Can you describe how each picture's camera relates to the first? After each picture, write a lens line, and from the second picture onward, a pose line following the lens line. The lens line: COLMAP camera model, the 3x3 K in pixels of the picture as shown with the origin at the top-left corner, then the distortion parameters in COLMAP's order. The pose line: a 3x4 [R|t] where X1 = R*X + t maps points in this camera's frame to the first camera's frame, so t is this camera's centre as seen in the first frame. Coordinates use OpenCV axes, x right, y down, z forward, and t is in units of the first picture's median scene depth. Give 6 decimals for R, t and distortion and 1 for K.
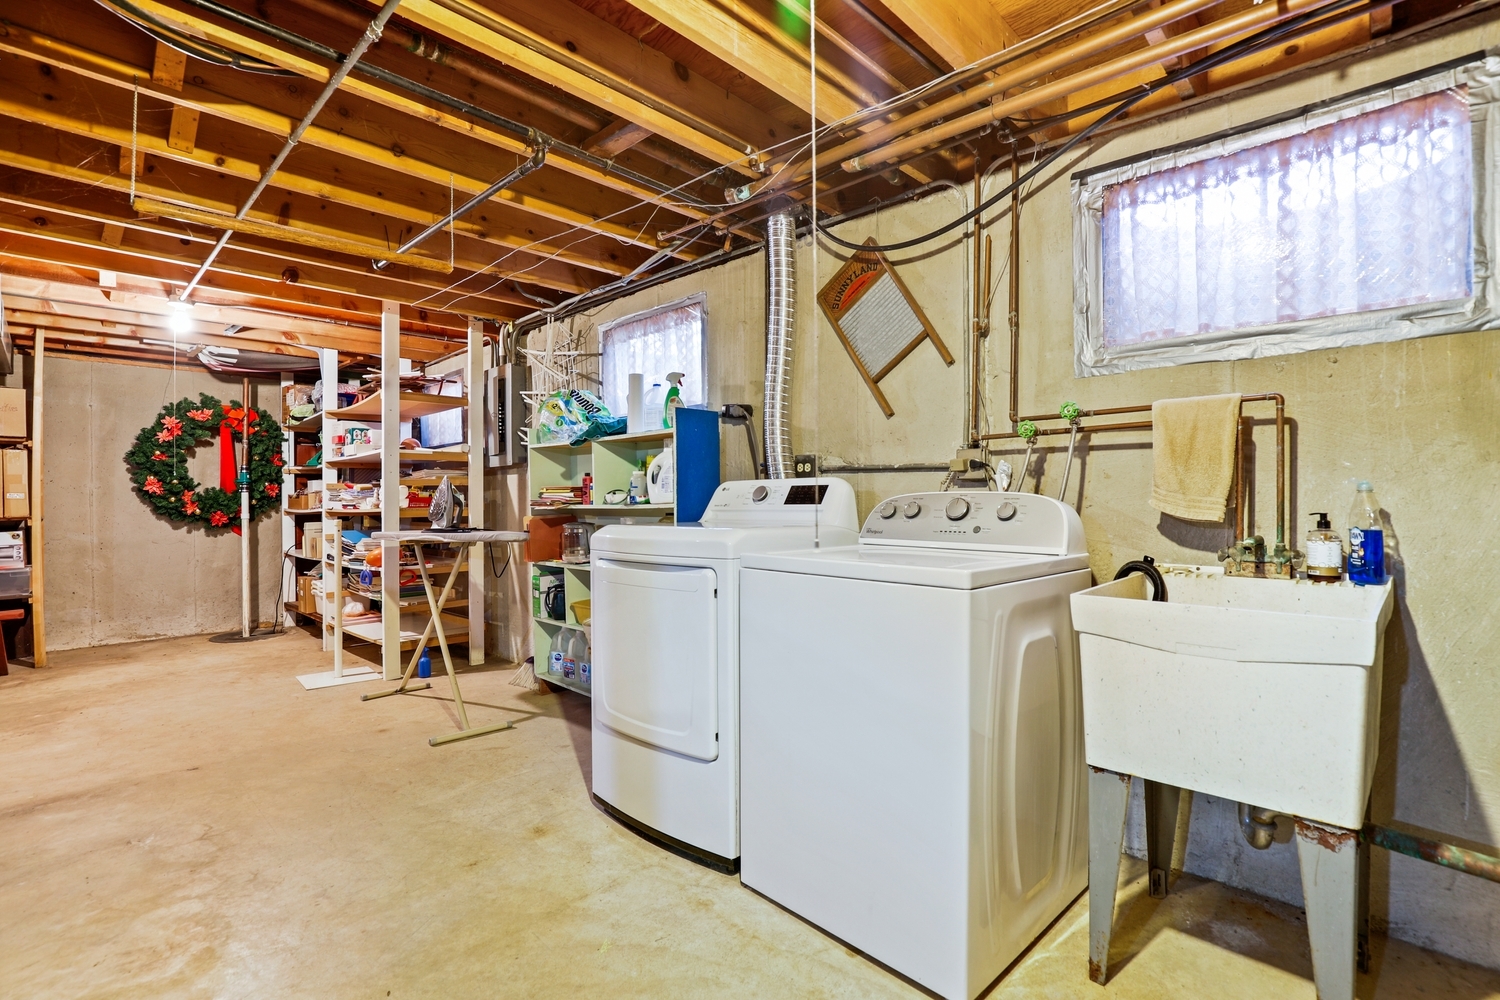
lens RADIAL K [[688.1, 0, 751.9], [0, 688.1, 494.8], [0, 0, 1]] dist [-0.020834, 0.006368]
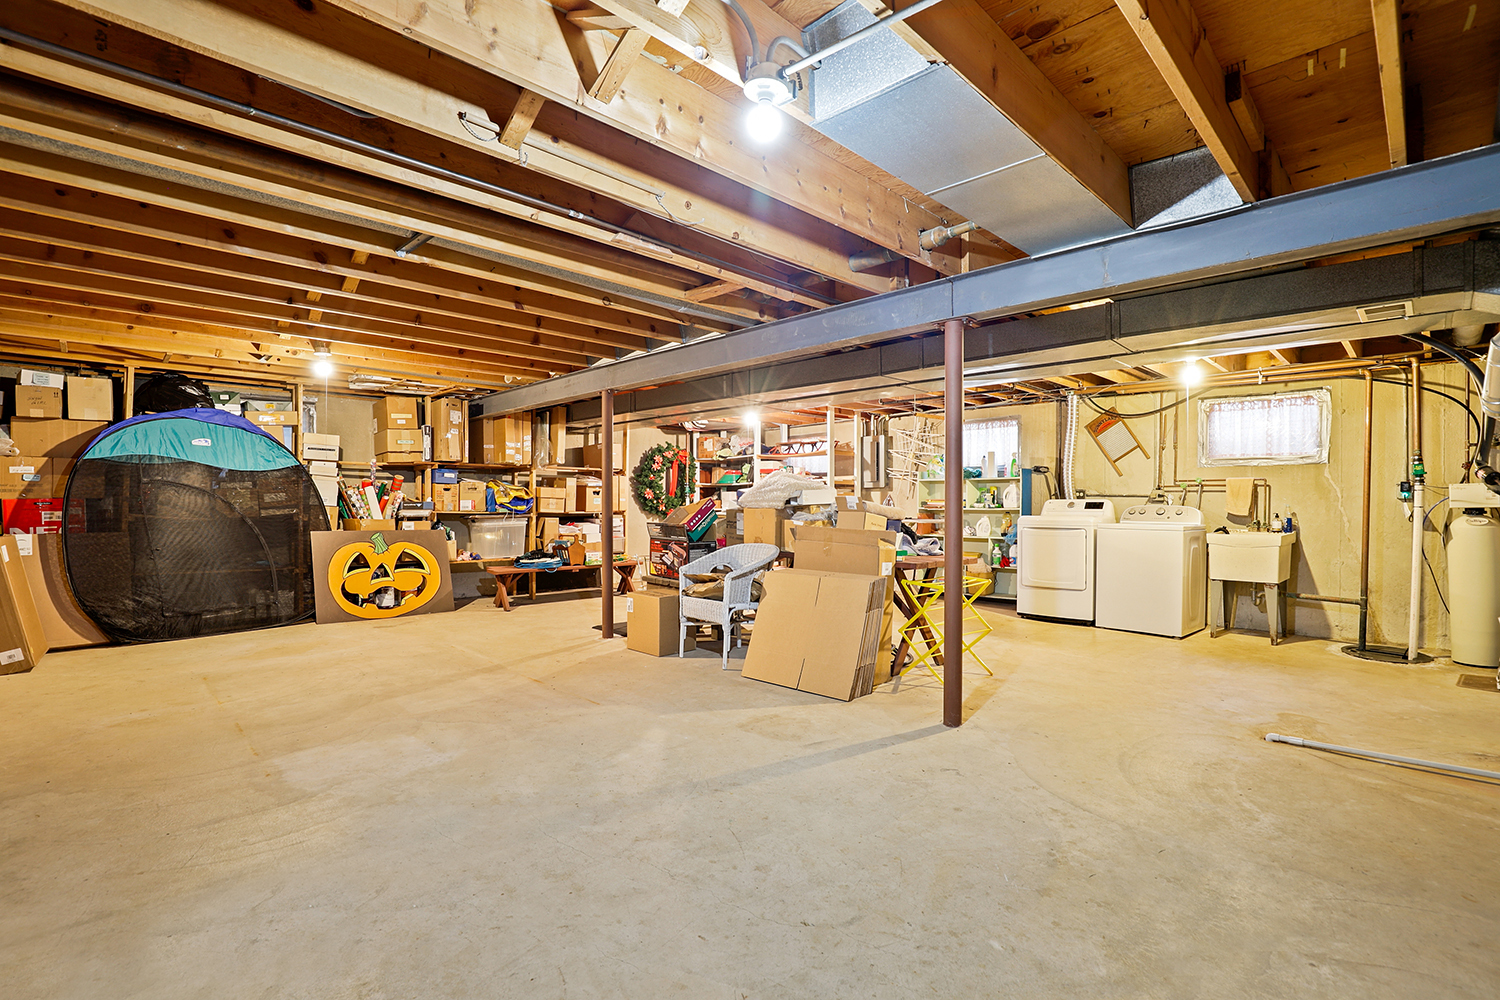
lens RADIAL K [[688.1, 0, 746.5], [0, 688.1, 506.5], [0, 0, 1]] dist [-0.020834, 0.006368]
pose [[0.998820, 0.007529, -0.047988, -1.413564], [-0.006712, 0.999830, 0.017167, -0.040864], [0.048109, -0.016825, 0.998700, -2.164880]]
